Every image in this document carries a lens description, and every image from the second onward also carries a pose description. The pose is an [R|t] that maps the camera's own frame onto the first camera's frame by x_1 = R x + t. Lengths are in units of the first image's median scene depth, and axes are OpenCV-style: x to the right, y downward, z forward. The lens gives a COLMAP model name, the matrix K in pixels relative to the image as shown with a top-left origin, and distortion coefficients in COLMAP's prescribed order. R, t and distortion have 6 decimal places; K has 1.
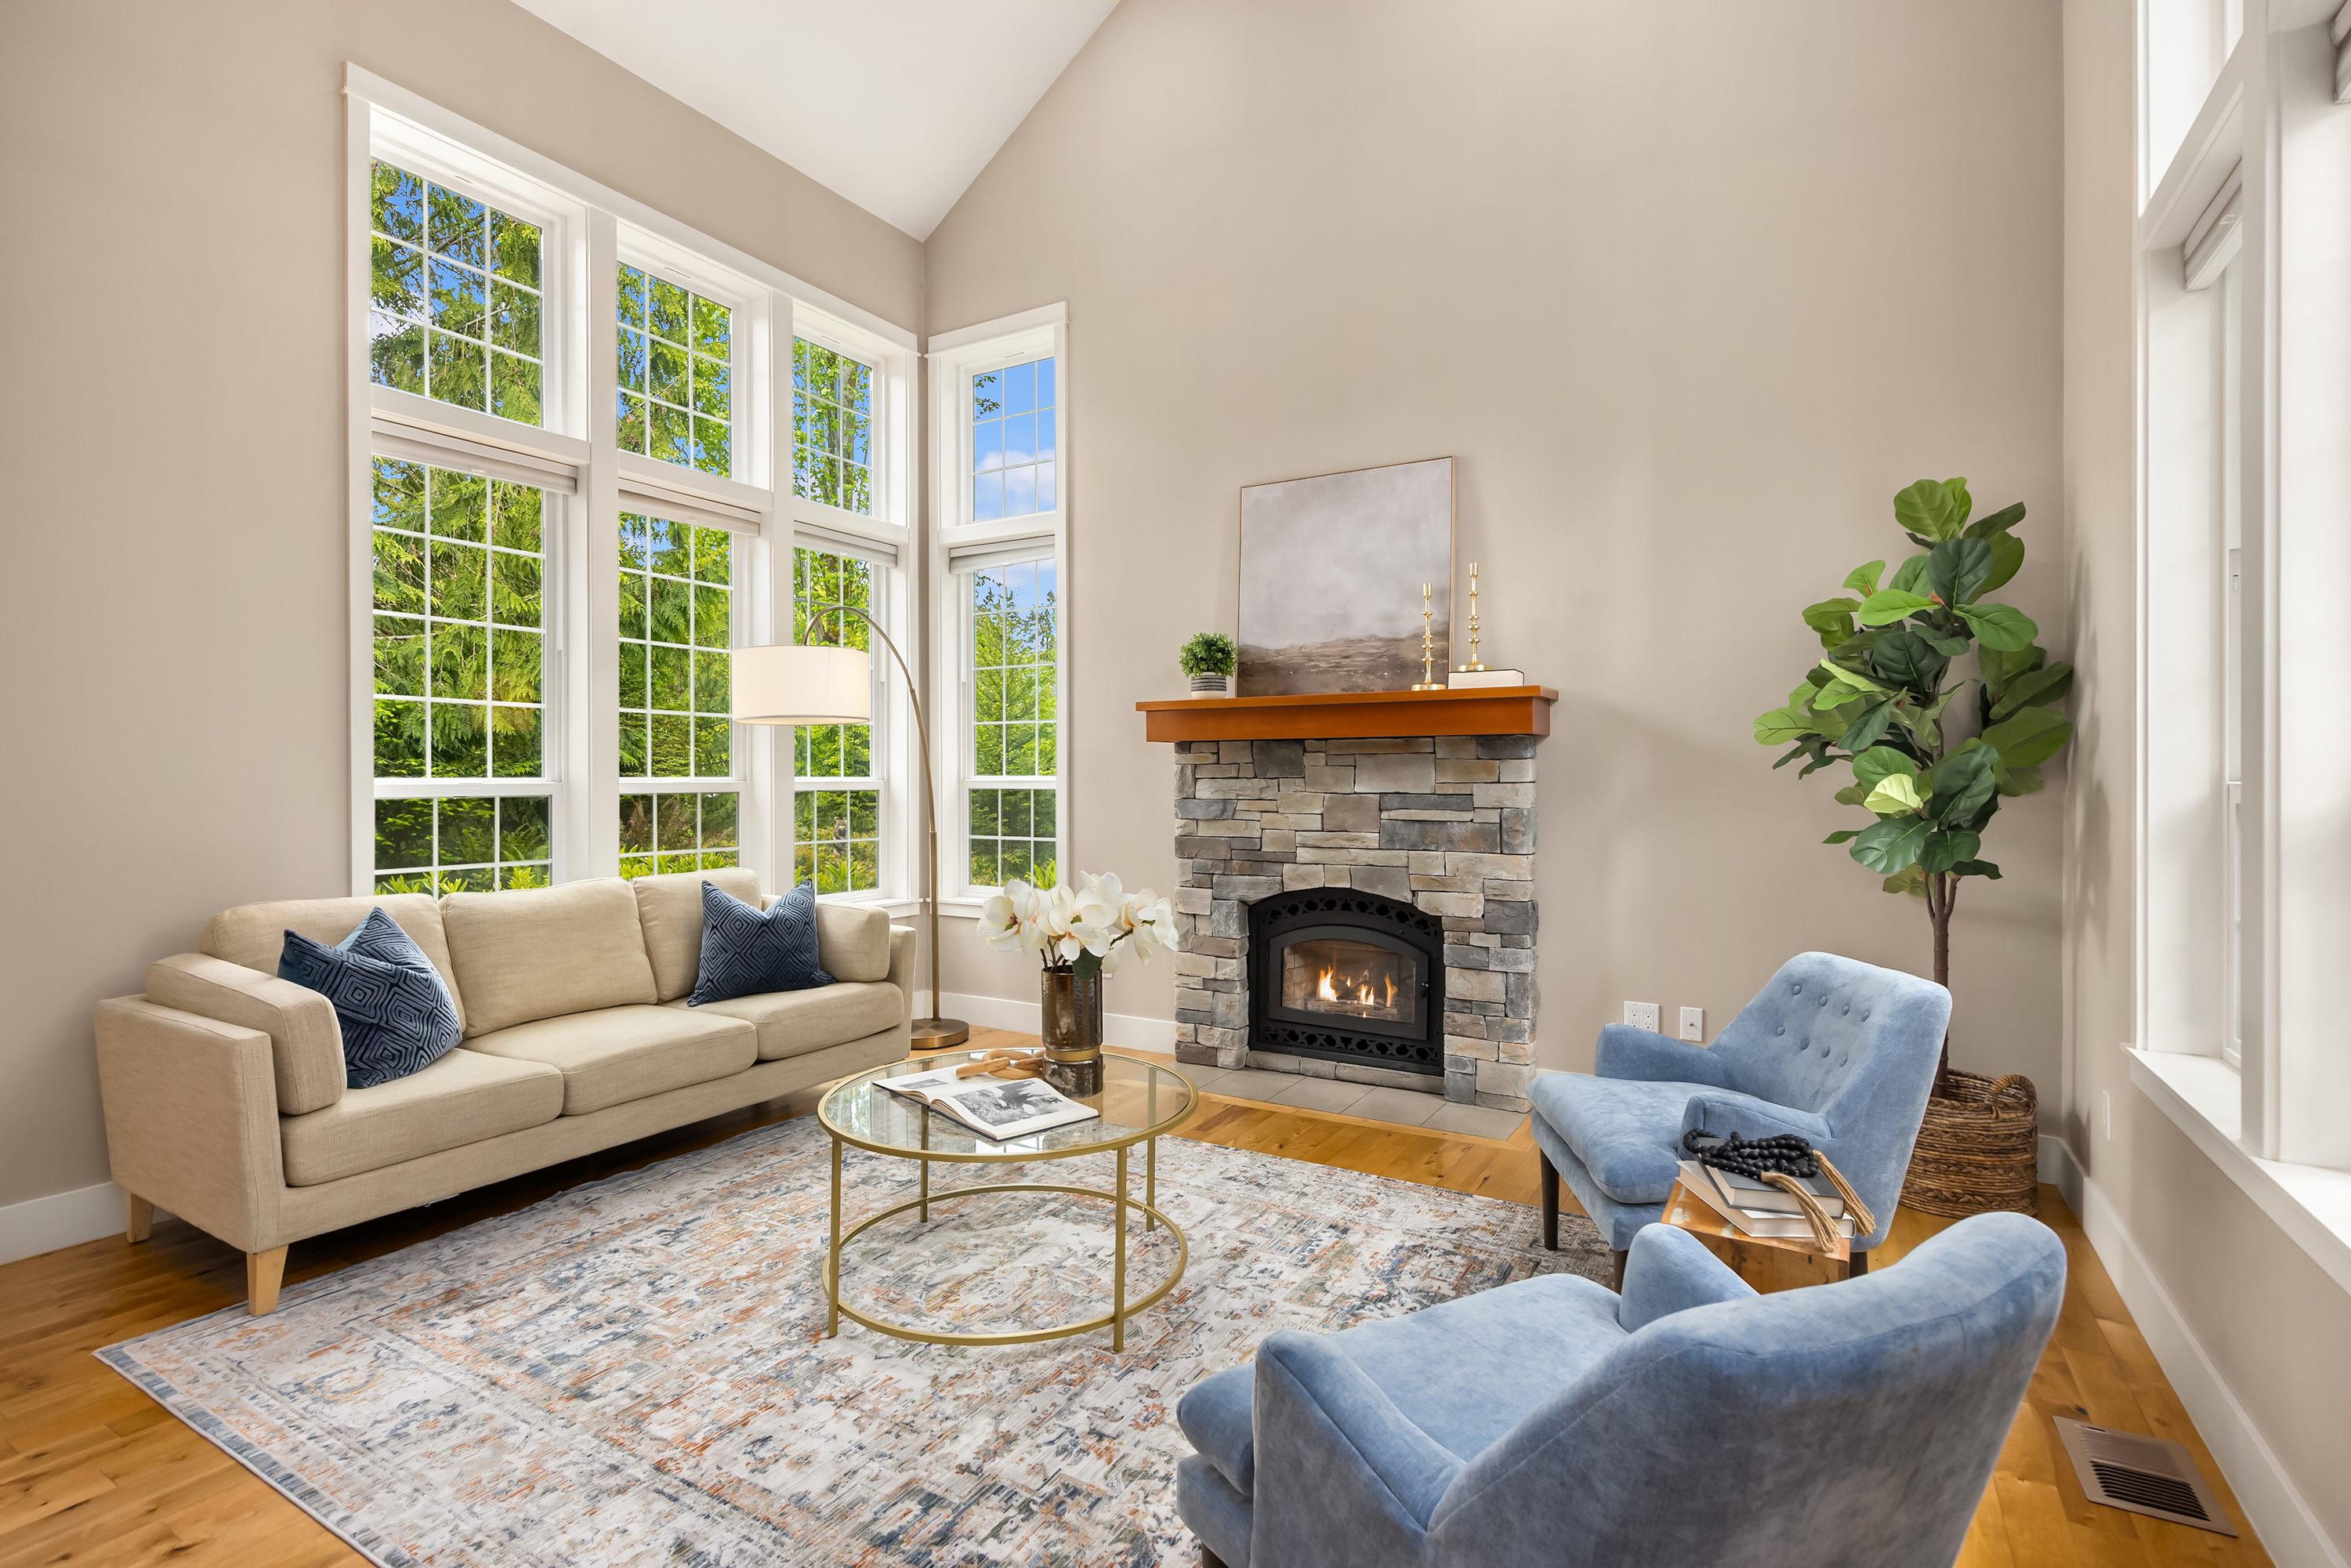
lens RADIAL K [[1114.4, 0, 1173.7], [0, 1114.4, 782.0], [0, 0, 1]] dist [-0.005205, -0.000465]
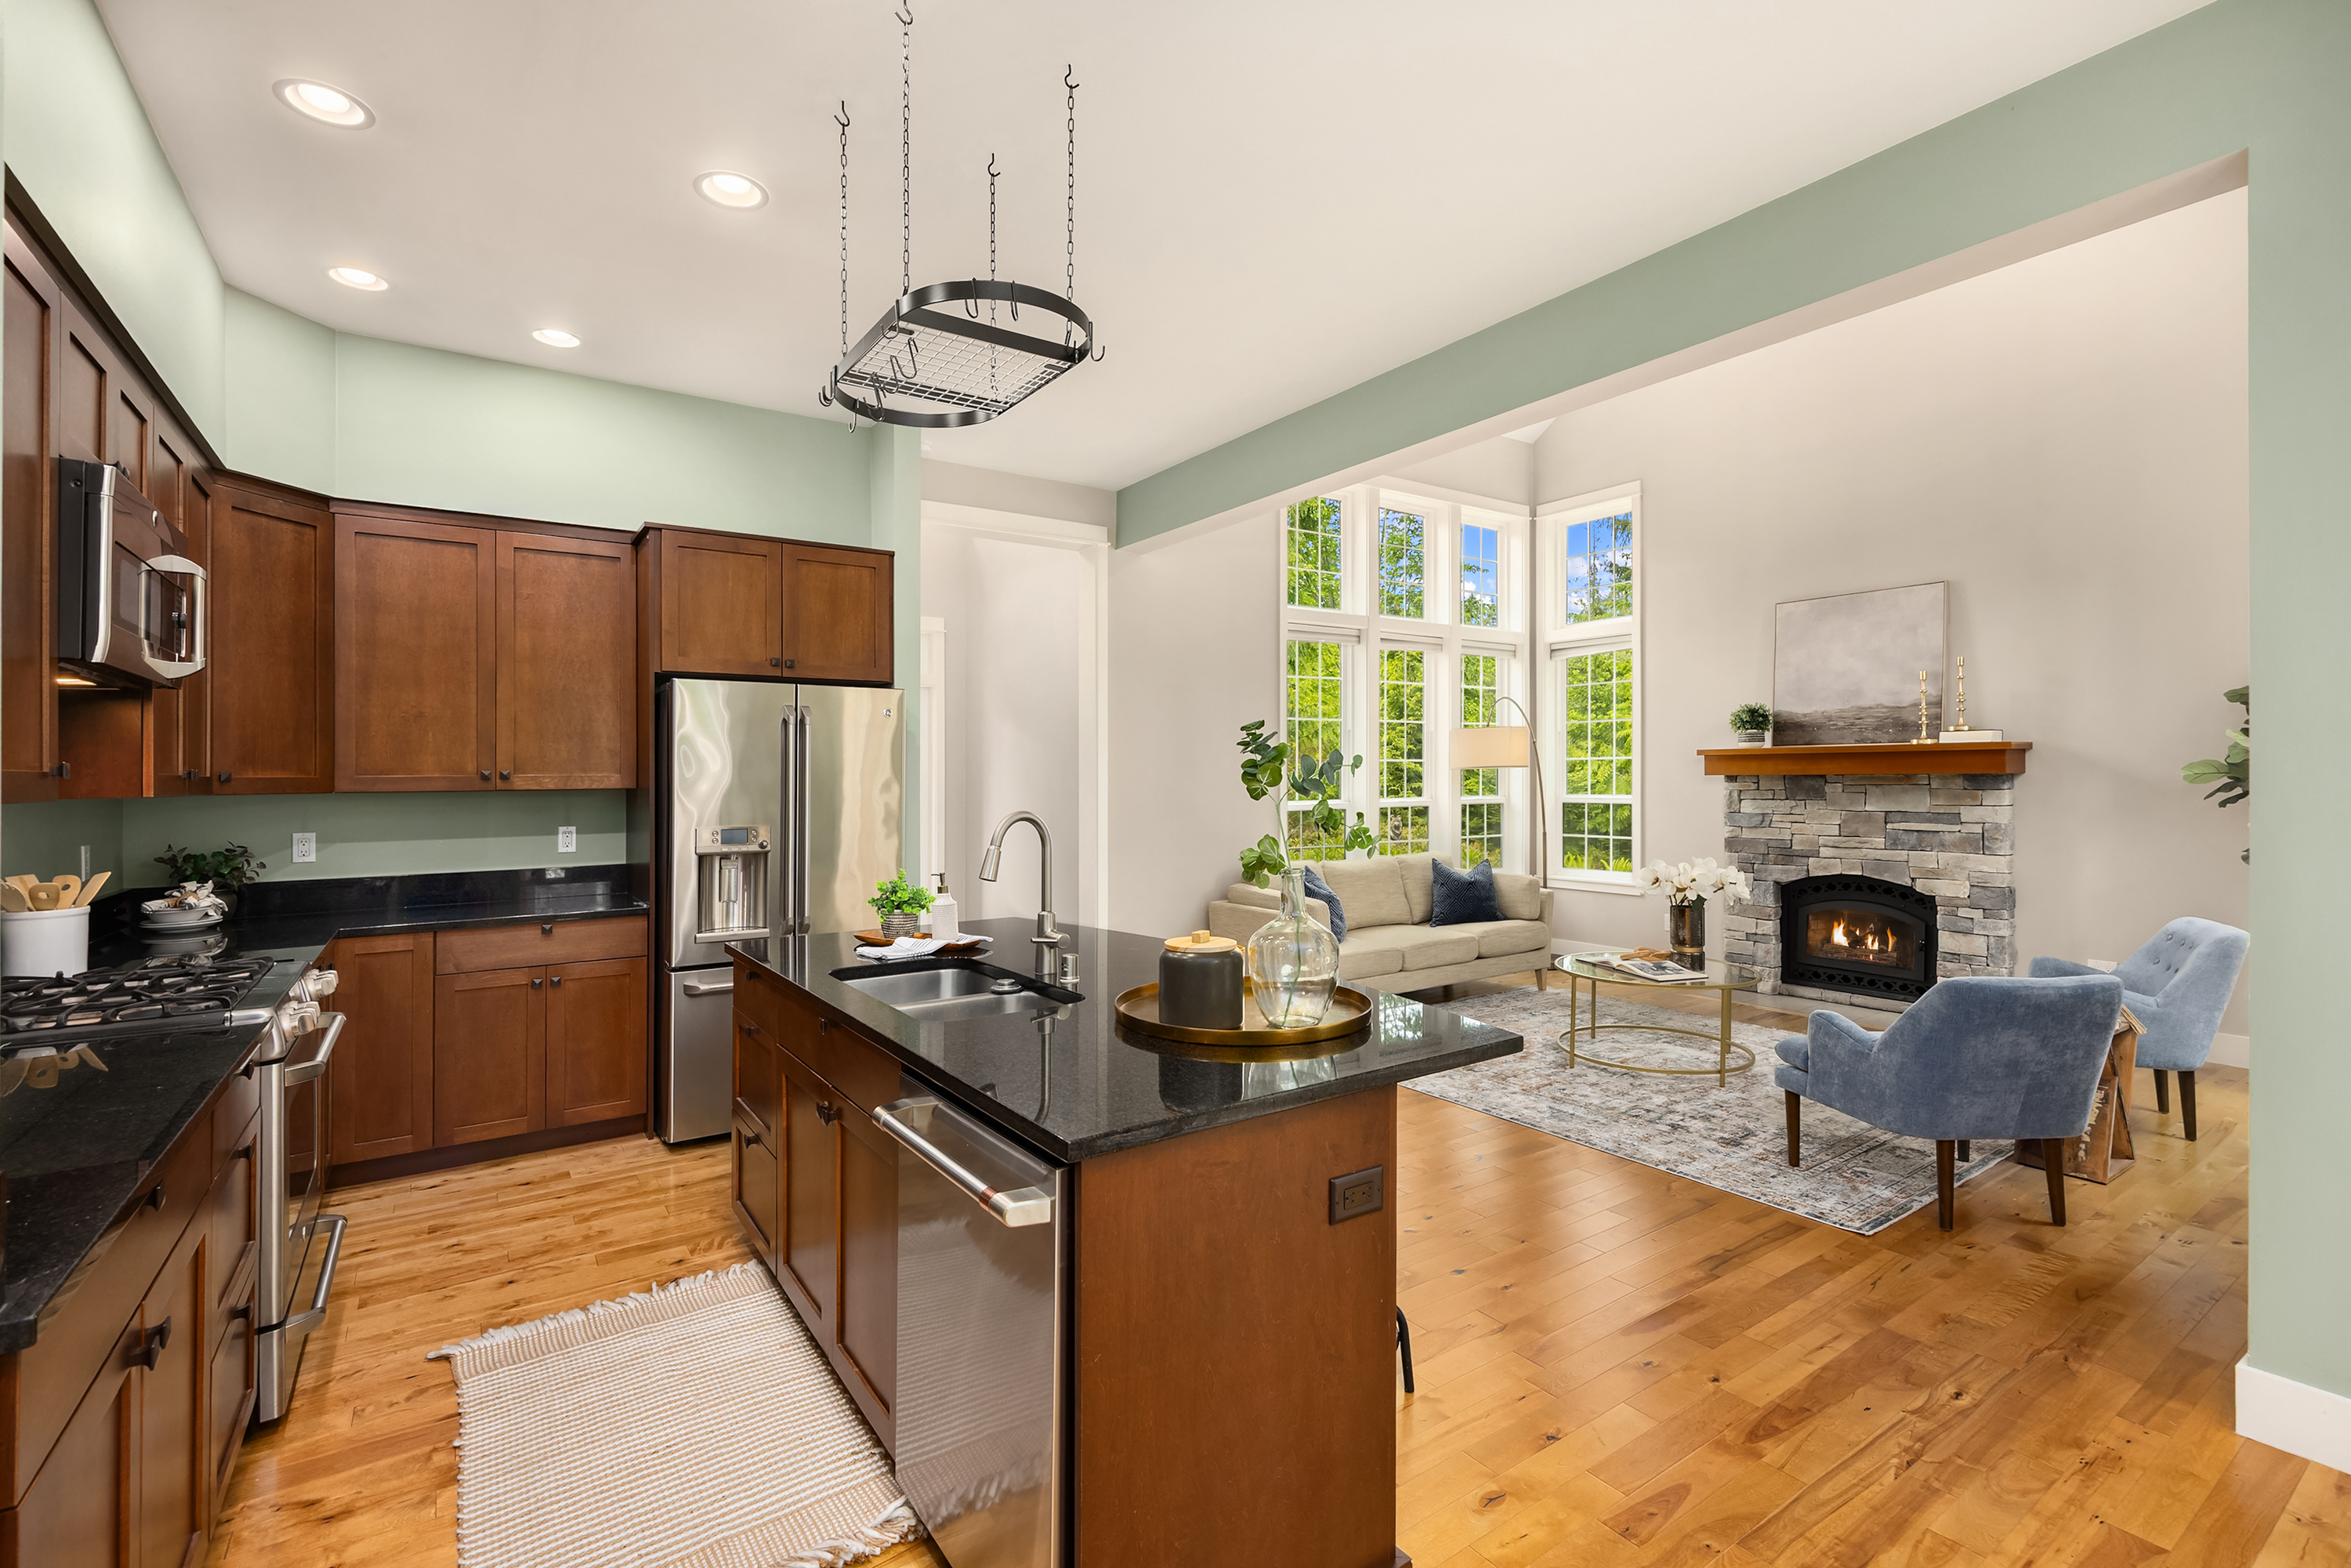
lens RADIAL K [[1041.0, 0, 1166.9], [0, 1041.0, 788.6], [0, 0, 1]] dist [-0.004280, -0.000472]
pose [[0.902449, -0.000928, -0.430795, -0.083479], [0.005373, 0.999944, 0.009103, -0.038754], [0.430763, -0.010530, 0.902404, -0.668274]]
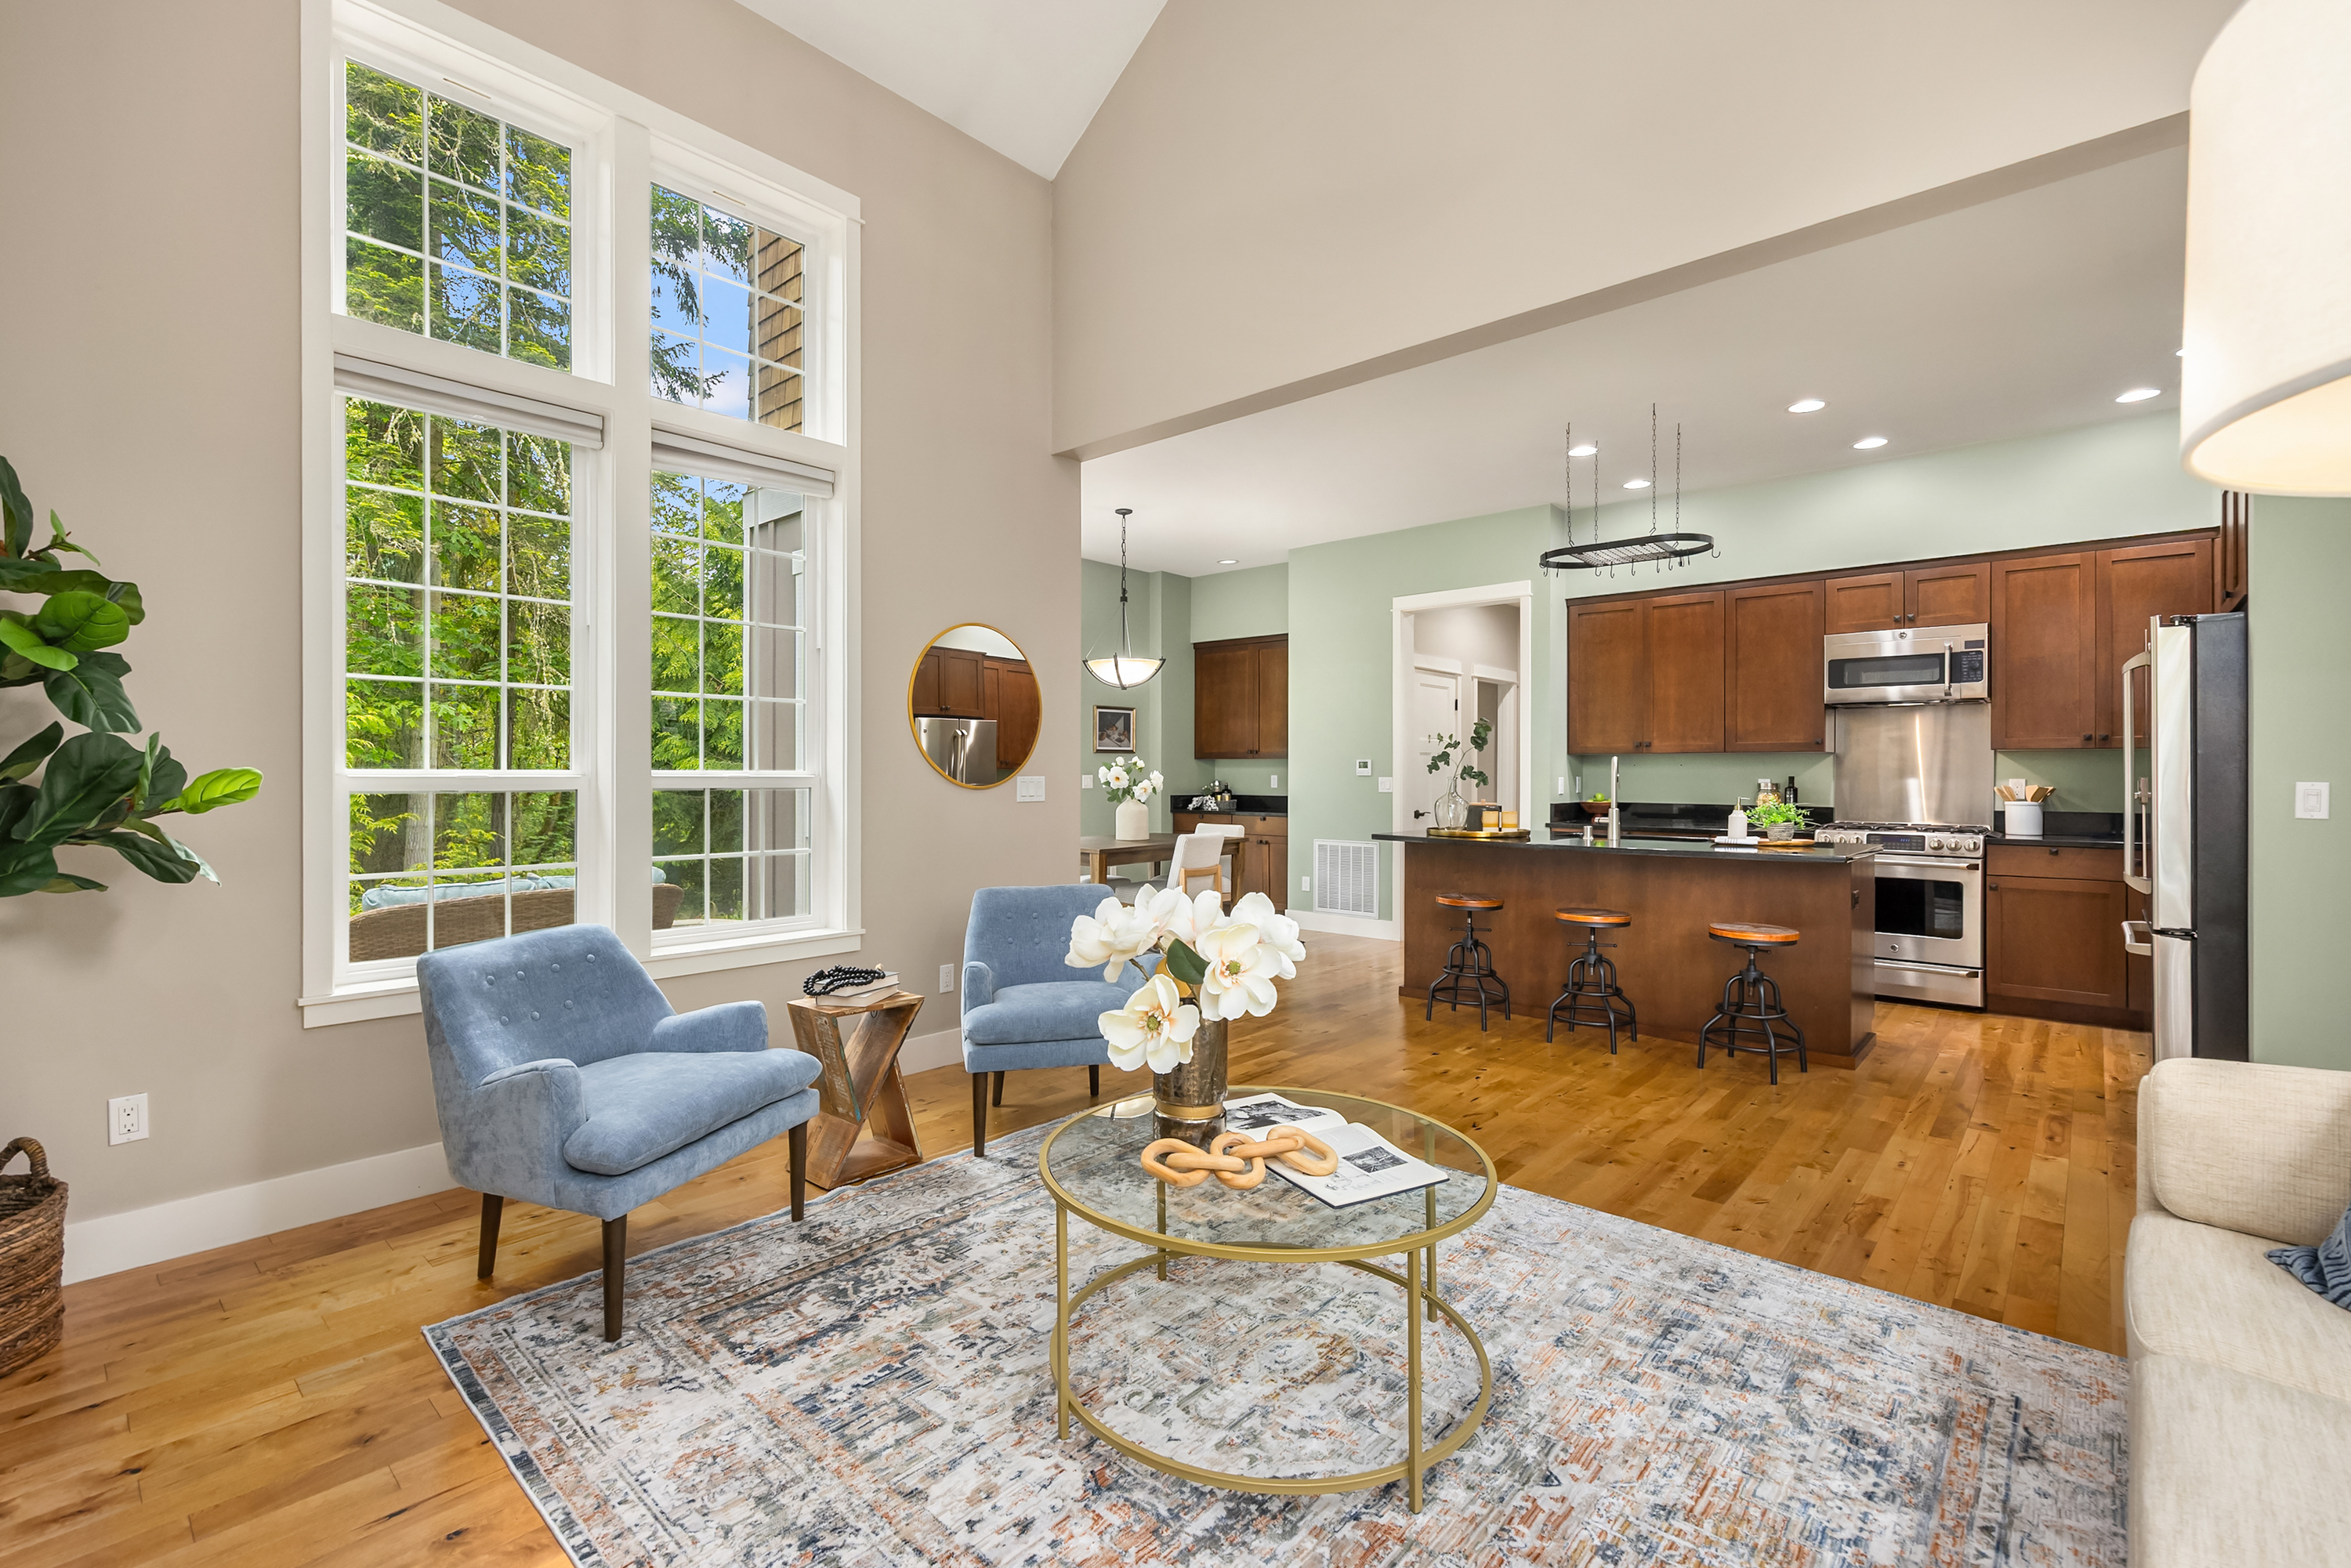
lens RADIAL K [[1041.0, 0, 1152.1], [0, 1041.0, 768.5], [0, 0, 1]] dist [-0.004280, -0.000472]
pose [[-0.978253, 0.000897, 0.207413, -0.145372], [0.000319, 0.999996, -0.002821, -0.002915], [-0.207415, -0.002693, -0.978249, 1.136424]]
